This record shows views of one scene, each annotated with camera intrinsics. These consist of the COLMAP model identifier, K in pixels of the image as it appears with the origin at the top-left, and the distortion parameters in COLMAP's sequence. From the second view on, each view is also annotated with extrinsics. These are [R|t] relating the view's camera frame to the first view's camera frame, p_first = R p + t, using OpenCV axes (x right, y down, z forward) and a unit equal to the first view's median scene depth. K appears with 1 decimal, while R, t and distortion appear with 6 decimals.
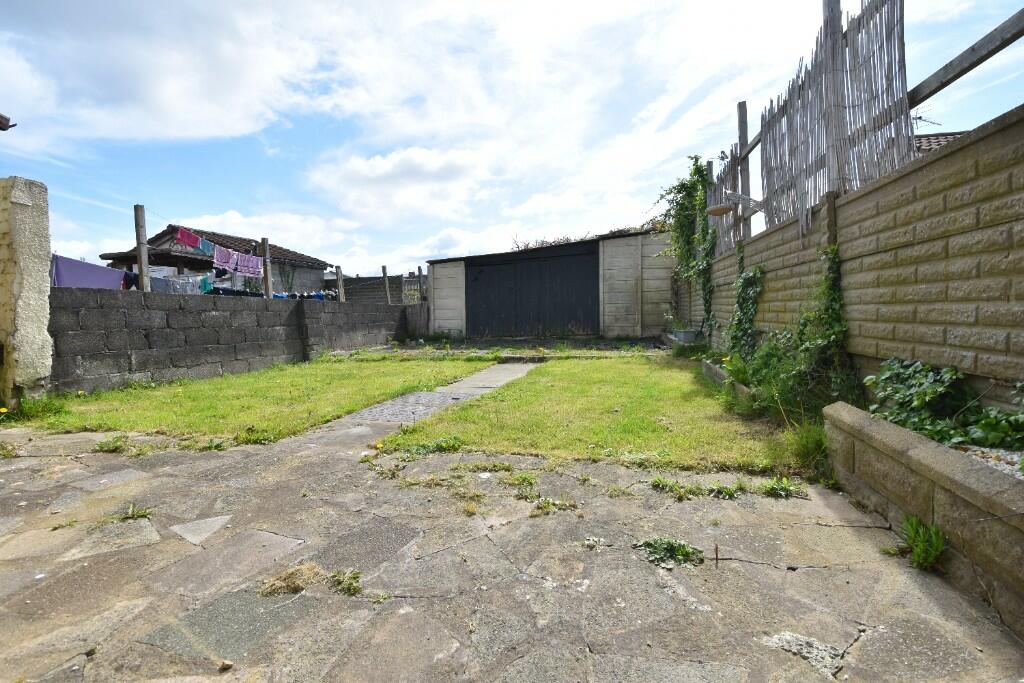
lens RADIAL K [[441.6, 0, 512.0], [0, 441.6, 341.5], [0, 0, 1]] dist [-0.015329, -0.000689]
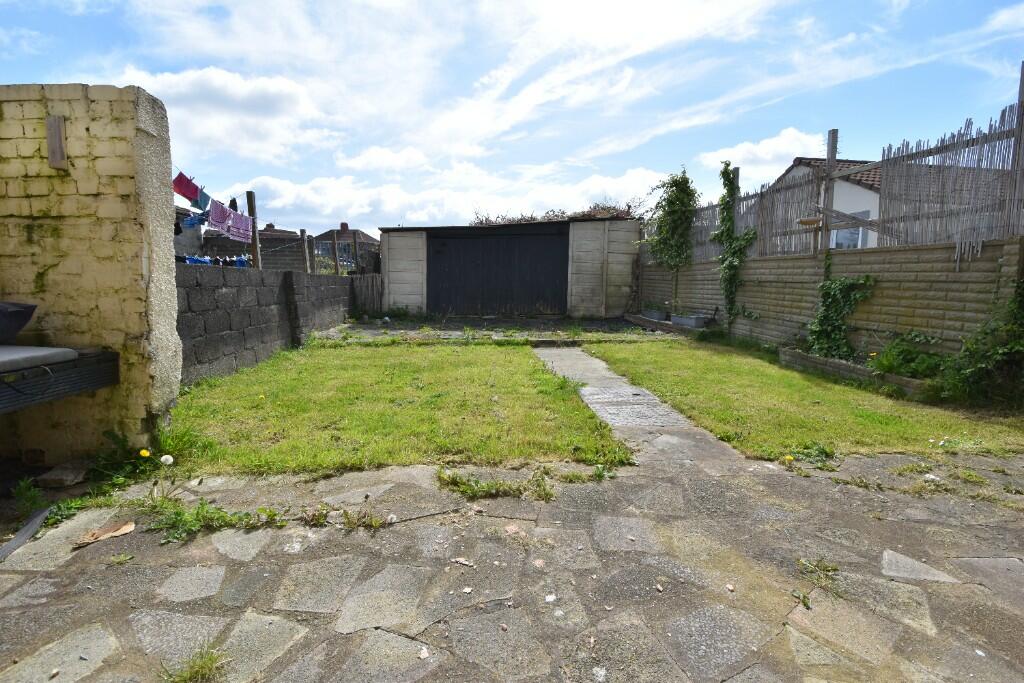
lens RADIAL K [[446.6, 0, 512.0], [0, 446.6, 341.5], [0, 0, 1]] dist [-0.003140, -0.000621]
pose [[0.940553, -0.008220, 0.339547, -0.283895], [-0.015497, 0.997627, 0.067080, -0.020928], [-0.339292, -0.068354, 0.938194, 0.058936]]
